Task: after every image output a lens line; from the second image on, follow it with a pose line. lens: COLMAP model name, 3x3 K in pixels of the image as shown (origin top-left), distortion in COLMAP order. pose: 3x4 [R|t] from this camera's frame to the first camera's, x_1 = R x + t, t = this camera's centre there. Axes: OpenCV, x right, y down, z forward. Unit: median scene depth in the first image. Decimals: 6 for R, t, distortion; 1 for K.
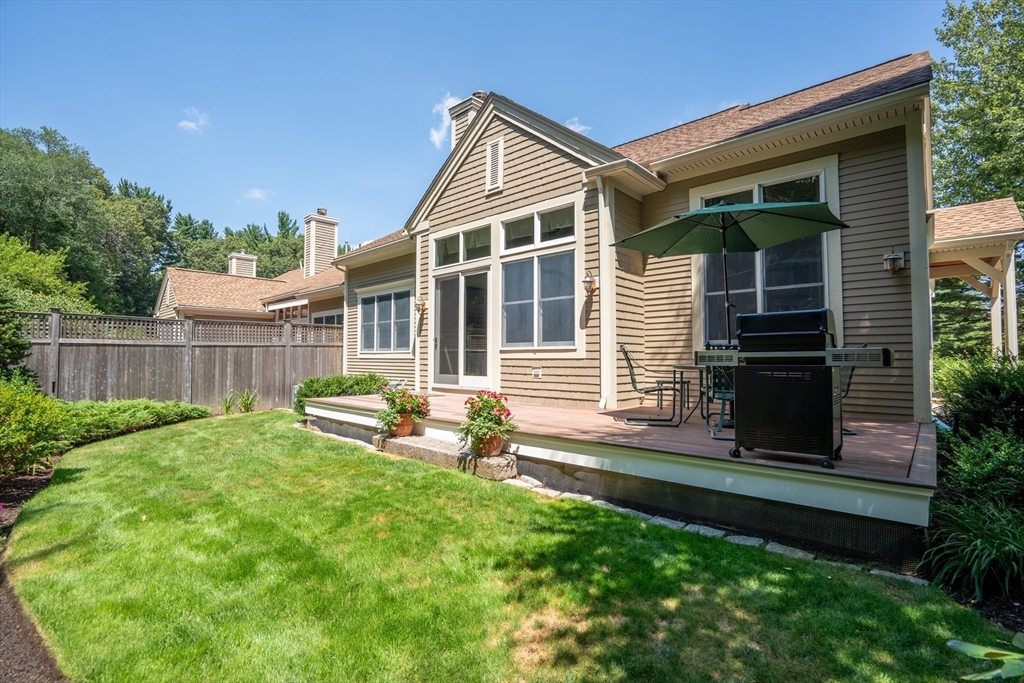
lens RADIAL K [[472.2, 0, 512.0], [0, 472.2, 341.5], [0, 0, 1]] dist [-0.058882, 0.023337]
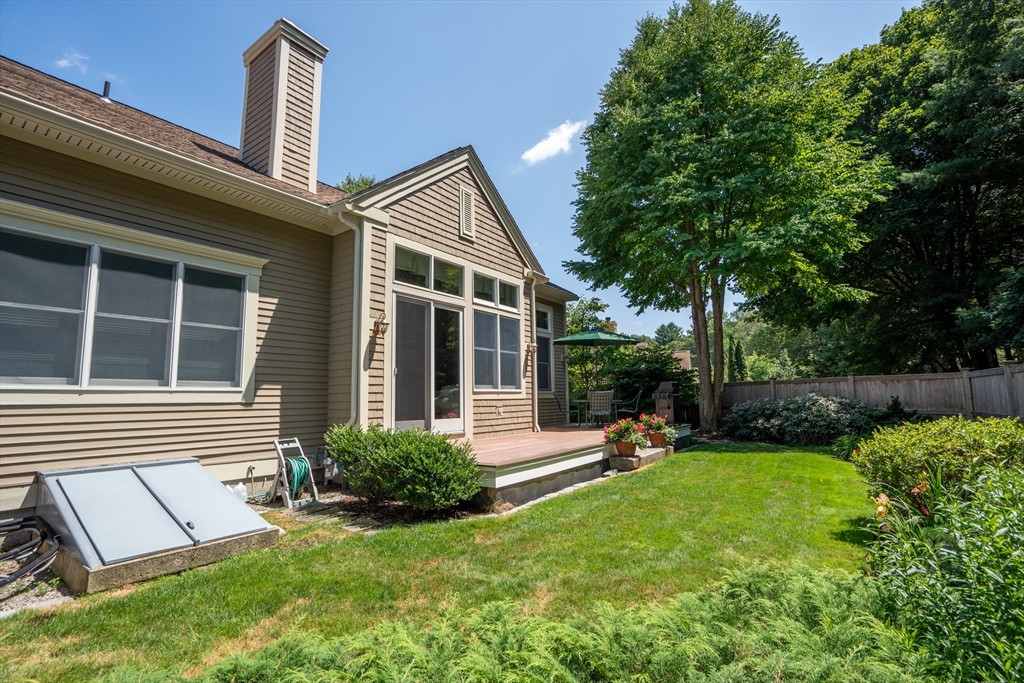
lens RADIAL K [[472.2, 0, 512.0], [0, 472.2, 341.5], [0, 0, 1]] dist [-0.058882, 0.023337]
pose [[-0.137200, 0.120972, 0.983129, -1.087625], [-0.019032, 0.992009, -0.124720, 0.037625], [-0.990360, -0.035823, -0.133802, 1.072229]]
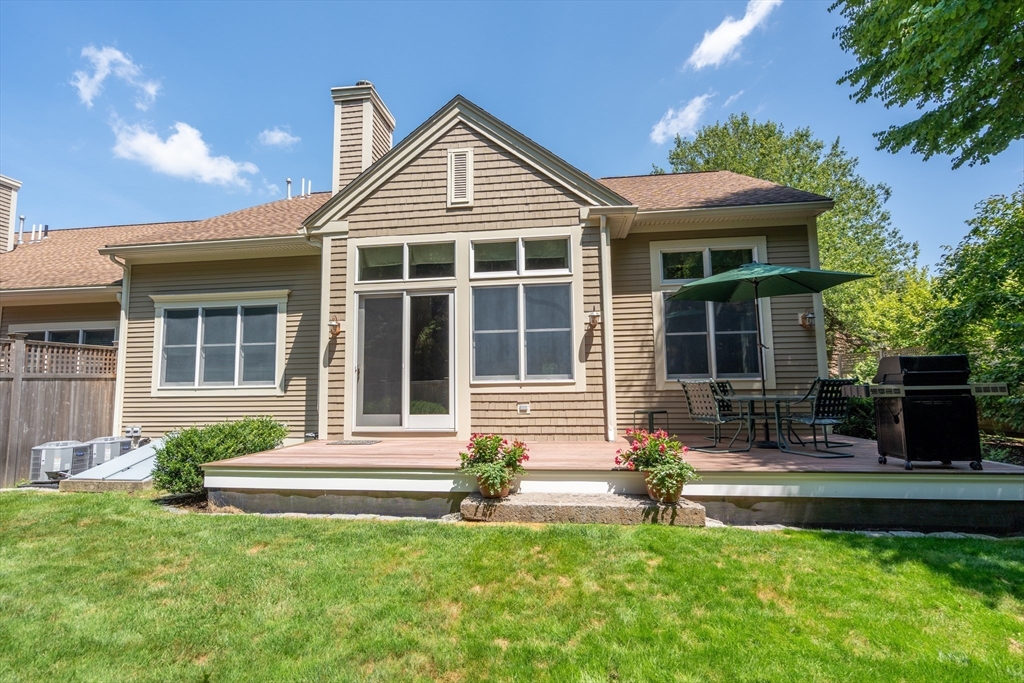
lens RADIAL K [[468.3, 0, 512.0], [0, 468.3, 341.5], [0, 0, 1]] dist [0.002964, 0.000215]
pose [[0.815944, 0.044832, 0.576390, -0.477466], [-0.006466, 0.997634, -0.068444, -0.001472], [-0.578094, 0.052119, 0.814304, 0.238720]]
